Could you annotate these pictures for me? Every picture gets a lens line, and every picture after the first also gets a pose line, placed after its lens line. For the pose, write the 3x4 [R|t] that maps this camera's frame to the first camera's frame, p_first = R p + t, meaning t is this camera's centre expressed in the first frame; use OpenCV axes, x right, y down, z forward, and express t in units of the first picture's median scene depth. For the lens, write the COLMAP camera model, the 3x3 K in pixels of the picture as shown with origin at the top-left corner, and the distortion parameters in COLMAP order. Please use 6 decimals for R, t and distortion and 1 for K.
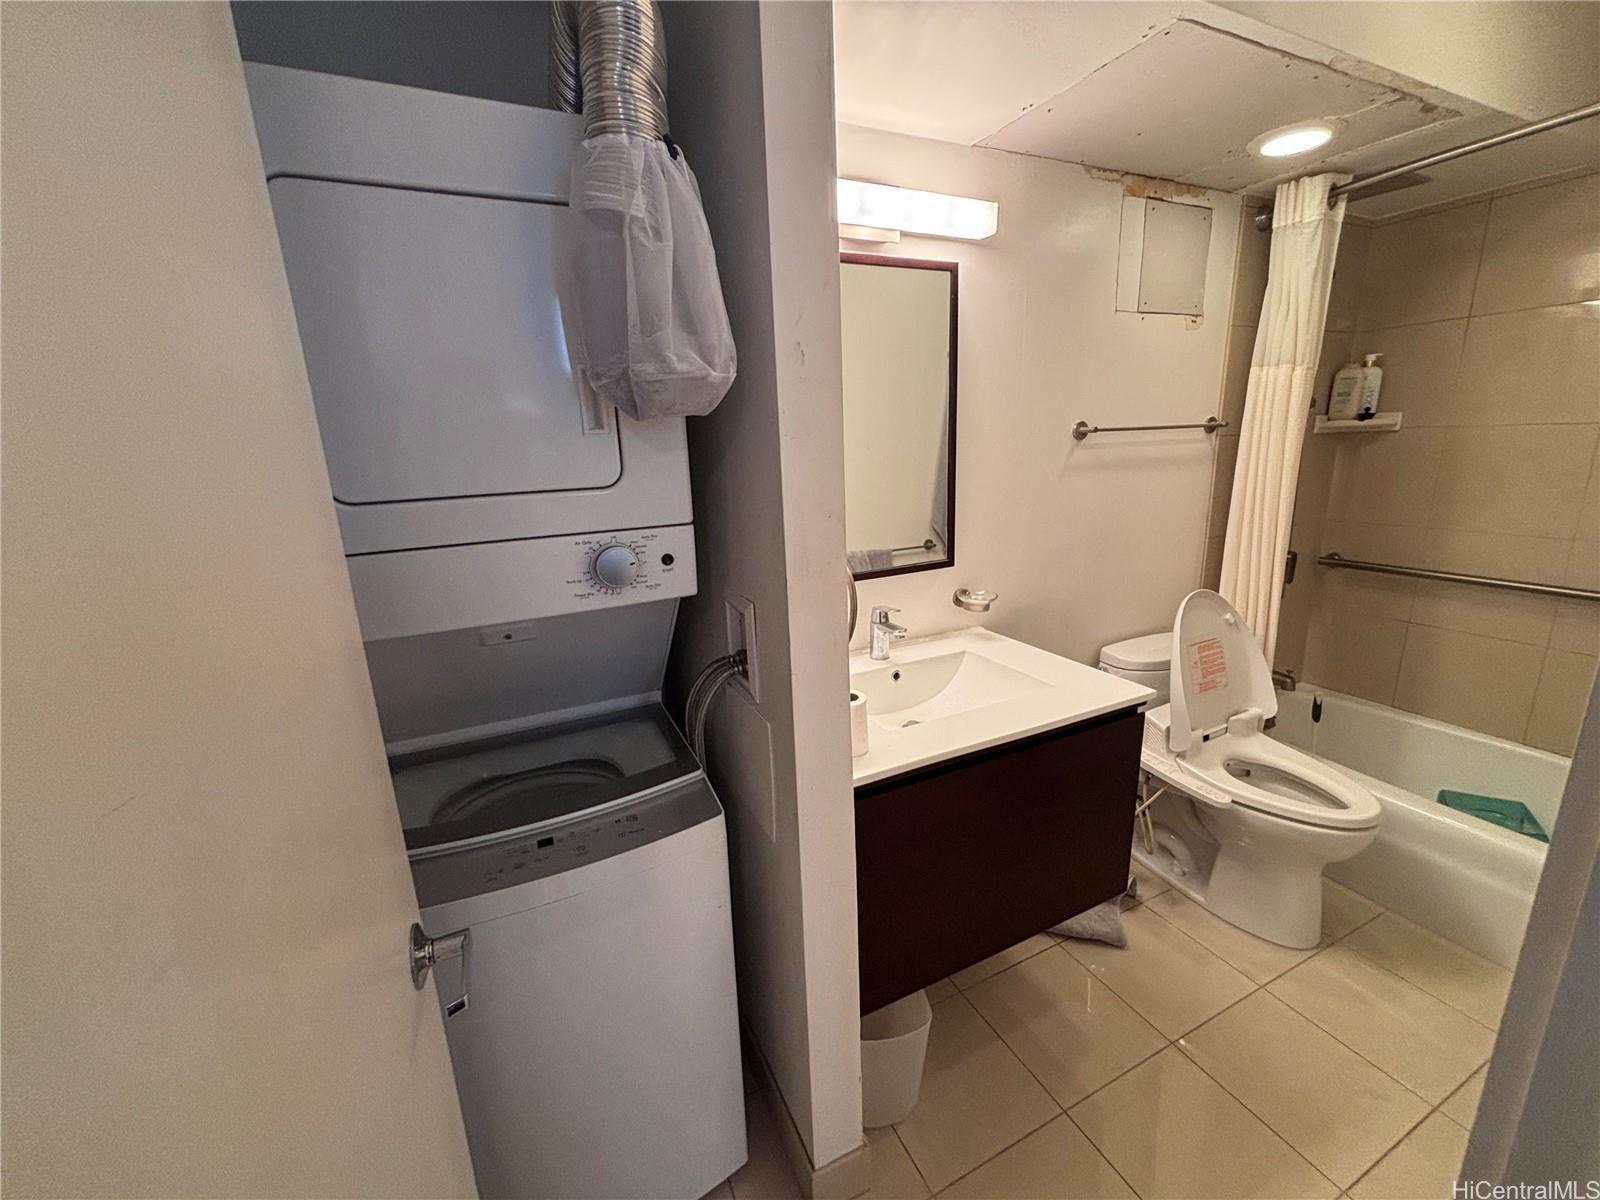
lens RADIAL K [[647.9, 0, 797.5], [0, 647.9, 589.6], [0, 0, 1]] dist [0.000659, 0.000031]
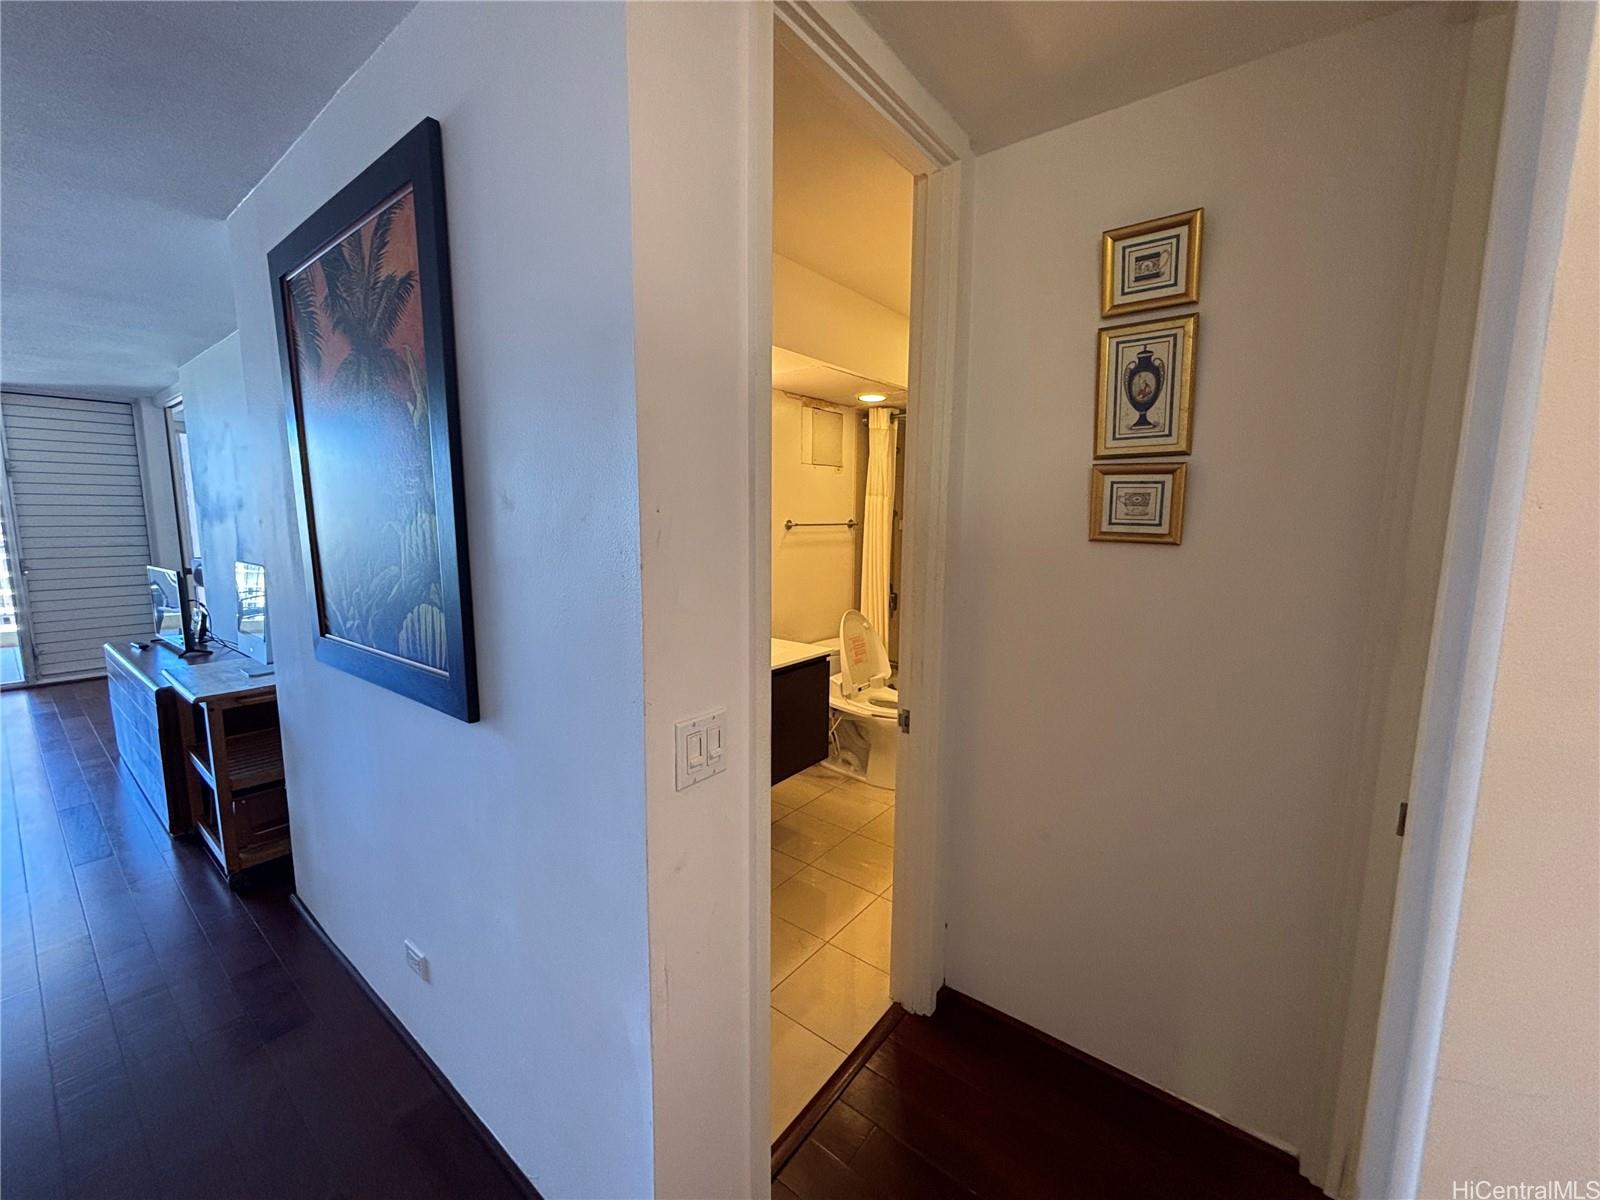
lens RADIAL K [[647.9, 0, 808.9], [0, 647.9, 594.4], [0, 0, 1]] dist [0.000659, 0.000031]
pose [[0.889462, -0.016198, 0.456722, -0.346844], [0.065881, 0.993478, -0.093068, 0.122477], [-0.452236, 0.112870, 0.884728, -0.614638]]
